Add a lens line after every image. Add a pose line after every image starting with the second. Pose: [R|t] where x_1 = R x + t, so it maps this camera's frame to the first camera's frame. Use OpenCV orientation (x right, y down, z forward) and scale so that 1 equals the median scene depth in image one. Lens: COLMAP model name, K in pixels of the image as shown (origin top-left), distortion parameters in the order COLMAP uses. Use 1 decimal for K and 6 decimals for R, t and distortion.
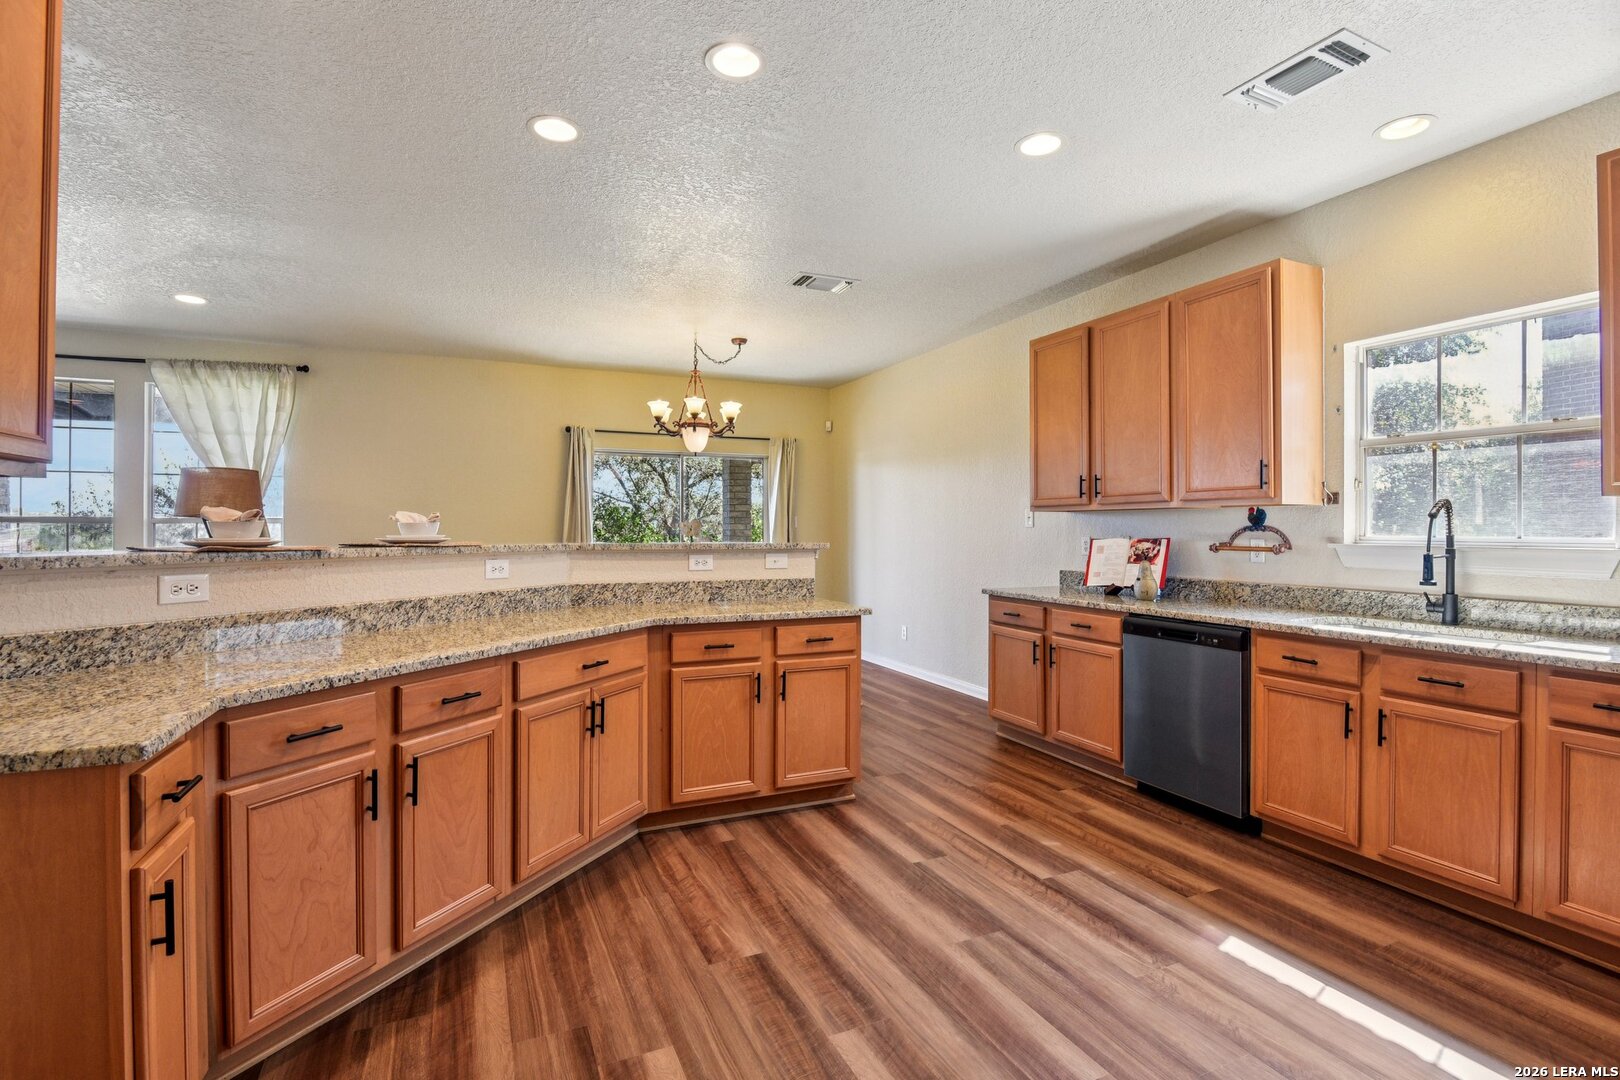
lens RADIAL K [[749.3, 0, 815.9], [0, 749.3, 534.1], [0, 0, 1]] dist [-0.015552, -0.000215]
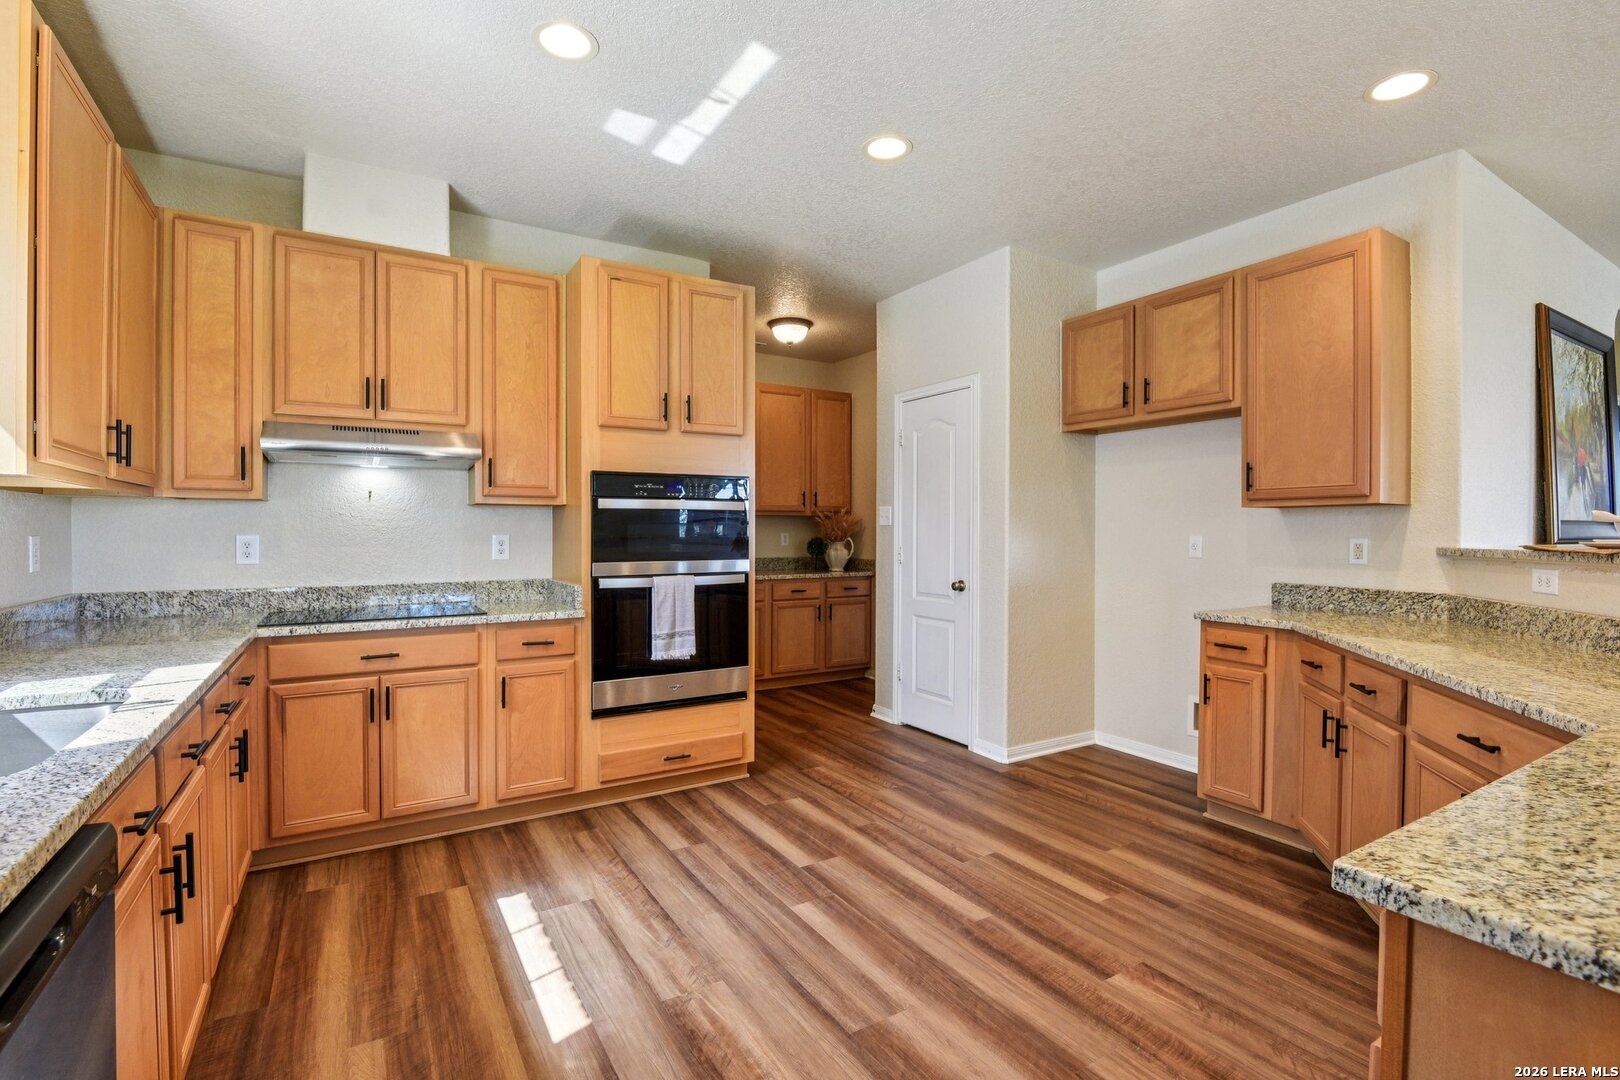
lens RADIAL K [[749.3, 0, 806.0], [0, 749.3, 536.9], [0, 0, 1]] dist [-0.015552, -0.000215]
pose [[-0.993906, -0.006538, -0.110038, 0.421638], [-0.007993, 0.999886, 0.012785, -0.004537], [0.109942, 0.013587, -0.993845, 1.936167]]
